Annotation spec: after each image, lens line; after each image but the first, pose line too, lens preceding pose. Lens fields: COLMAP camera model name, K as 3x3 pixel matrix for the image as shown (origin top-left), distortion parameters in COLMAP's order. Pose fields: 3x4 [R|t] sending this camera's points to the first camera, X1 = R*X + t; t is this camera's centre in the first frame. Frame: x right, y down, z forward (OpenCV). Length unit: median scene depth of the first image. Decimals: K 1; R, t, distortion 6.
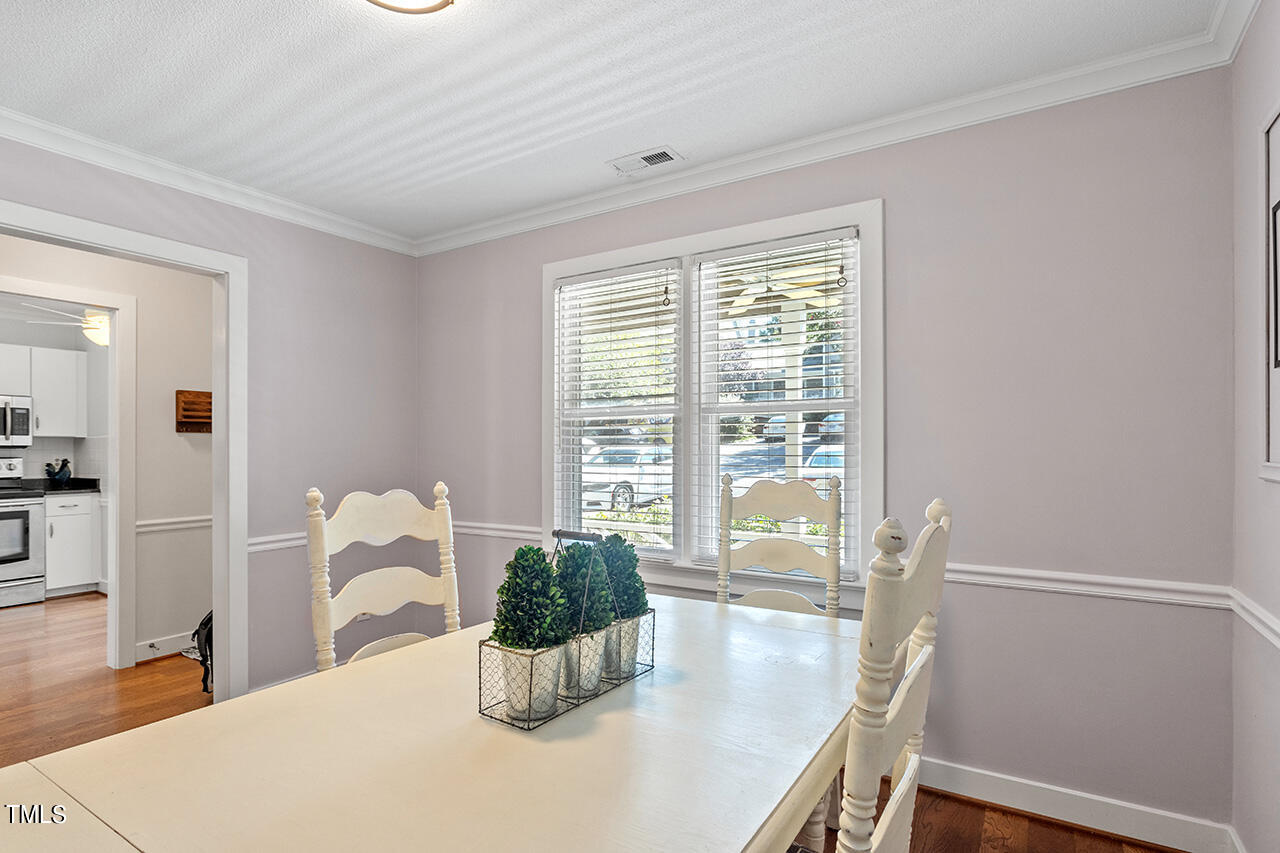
lens RADIAL K [[649.9, 0, 637.9], [0, 649.9, 449.2], [0, 0, 1]] dist [-0.000195, 0.000298]
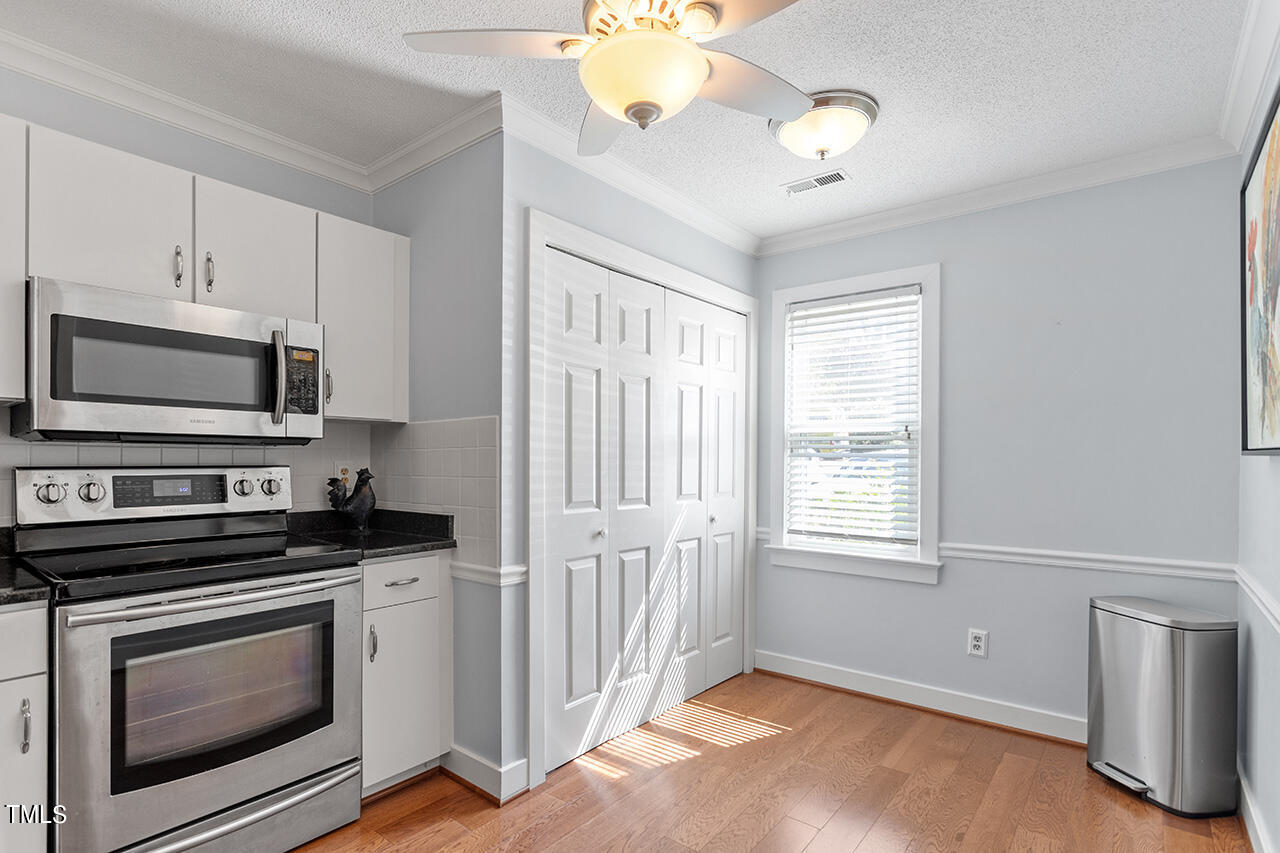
lens RADIAL K [[628.3, 0, 655.1], [0, 628.3, 460.9], [0, 0, 1]] dist [-0.001862, 0.001054]
pose [[0.995373, 0.012765, -0.095238, -0.673852], [-0.011849, 0.999878, 0.010175, 0.002287], [0.095356, -0.009000, 0.995403, 0.609778]]
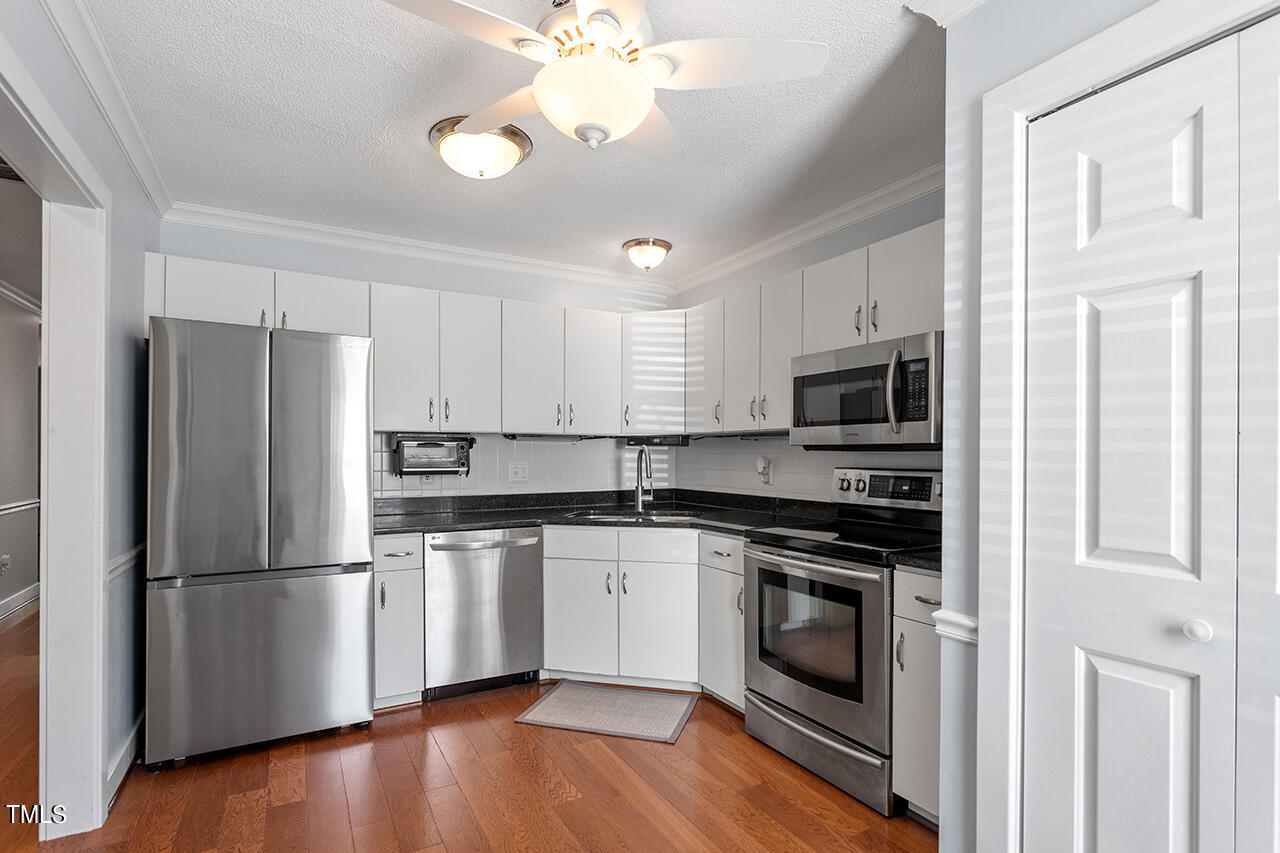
lens RADIAL K [[628.3, 0, 655.1], [0, 628.3, 460.9], [0, 0, 1]] dist [-0.001862, 0.001054]
pose [[-0.457781, 0.008275, -0.889026, -0.475858], [-0.003563, 0.999932, 0.011142, 0.001871], [0.889058, 0.008268, -0.457720, 1.021835]]
